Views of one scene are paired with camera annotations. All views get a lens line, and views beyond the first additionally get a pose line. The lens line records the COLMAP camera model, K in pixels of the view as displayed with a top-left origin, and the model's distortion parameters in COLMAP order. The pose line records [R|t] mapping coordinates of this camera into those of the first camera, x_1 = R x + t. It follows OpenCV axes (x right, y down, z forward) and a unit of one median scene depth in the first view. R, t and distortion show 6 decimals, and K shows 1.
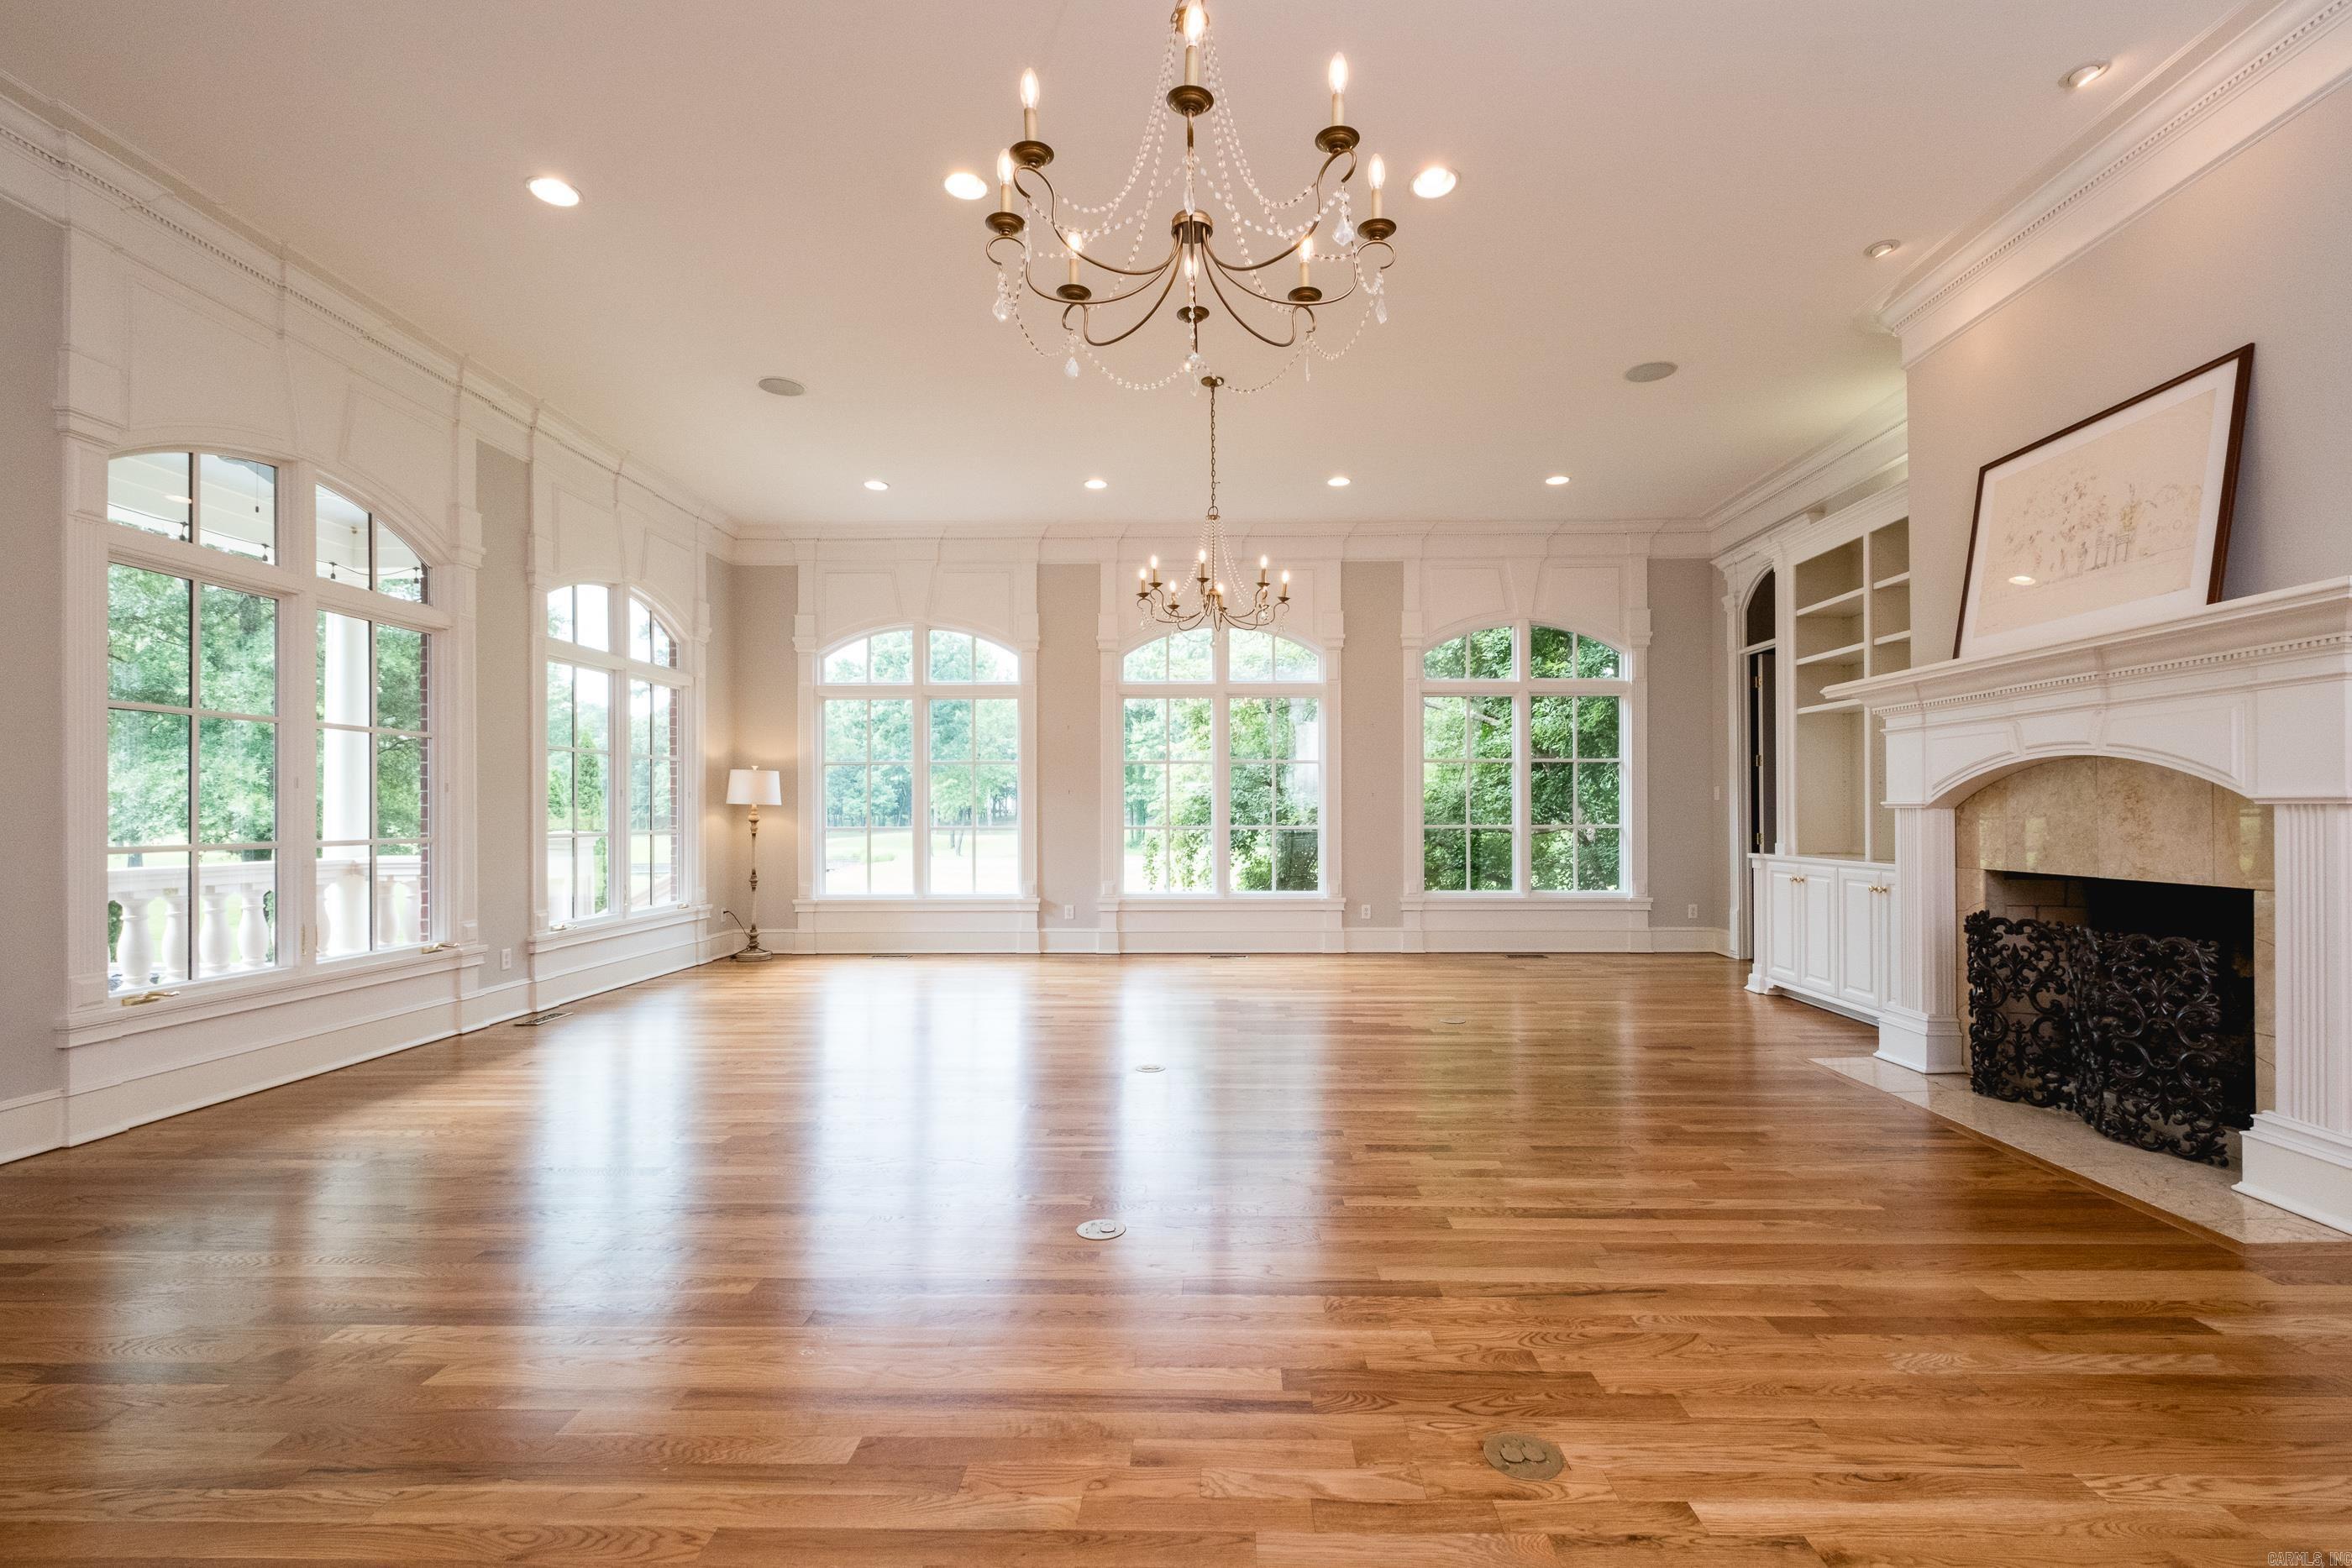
lens RADIAL K [[1009.6, 0, 1186.3], [0, 1009.6, 806.2], [0, 0, 1]] dist [0.002987, -0.001000]
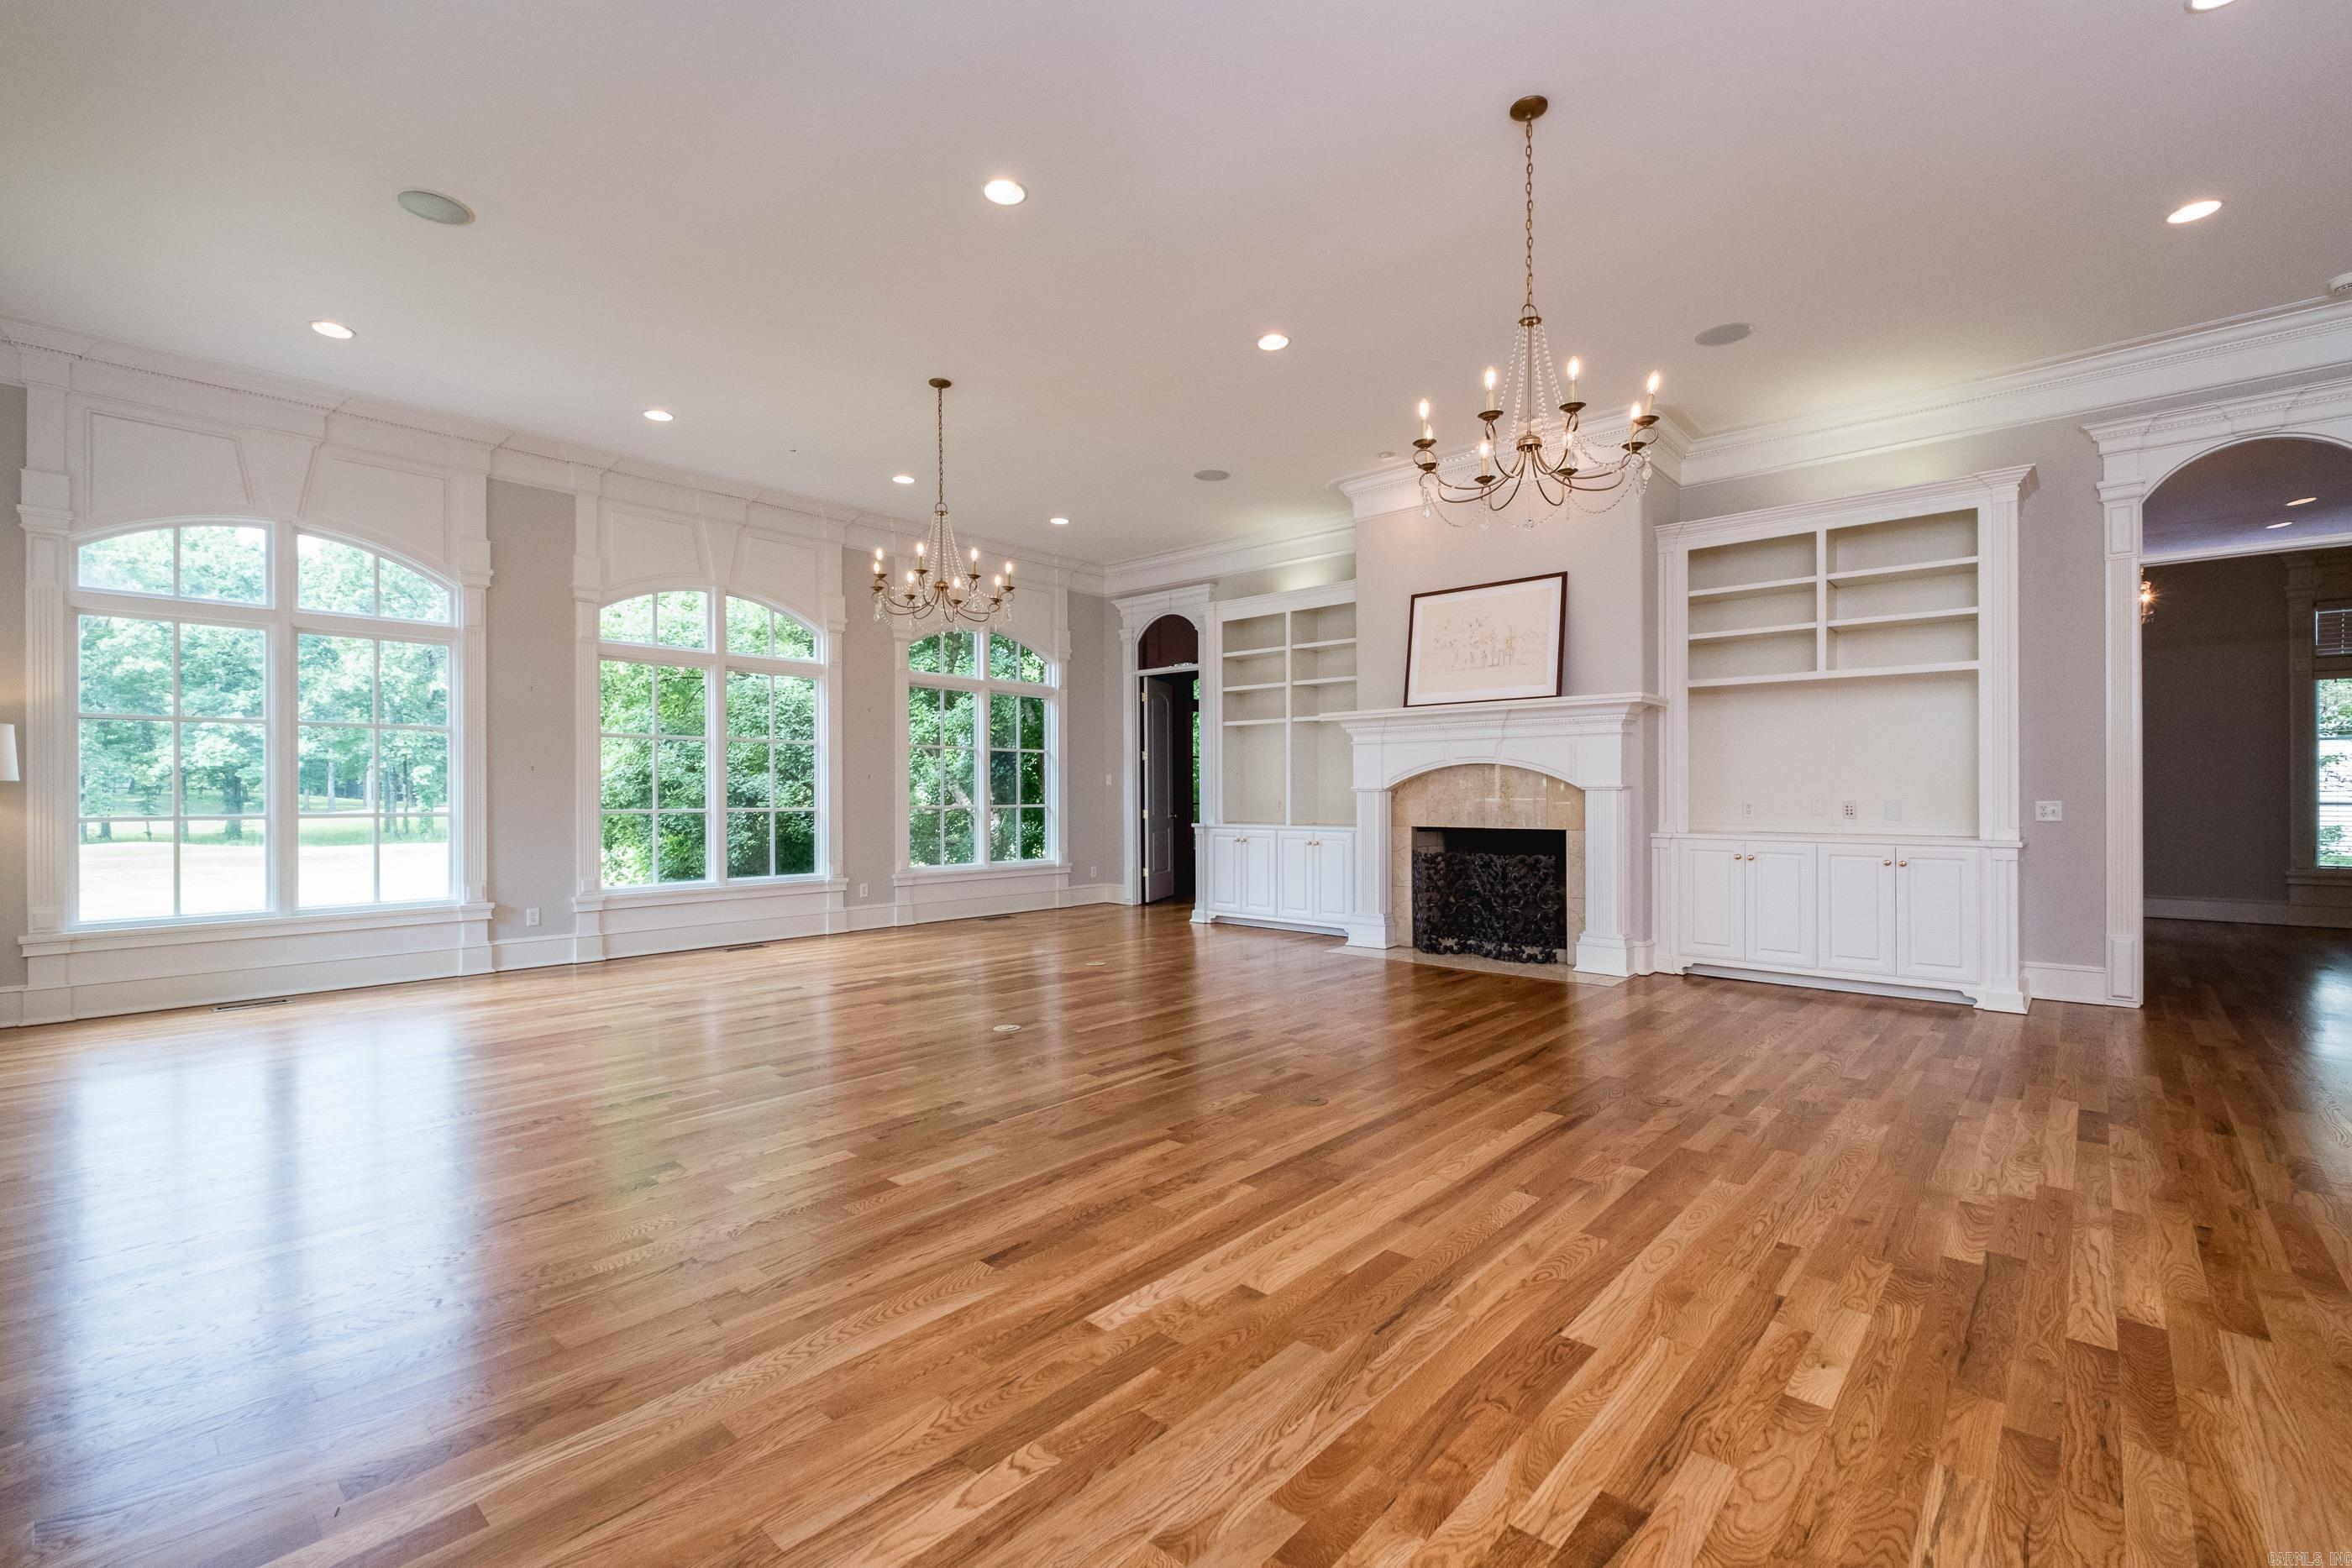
lens RADIAL K [[1009.6, 0, 1186.2], [0, 1009.6, 783.9], [0, 0, 1]] dist [0.002987, -0.001000]
pose [[0.658575, 0.008369, 0.752468, -0.443055], [-0.004481, 0.999964, -0.007200, 0.002236], [-0.752501, 0.001370, 0.658589, 0.085803]]
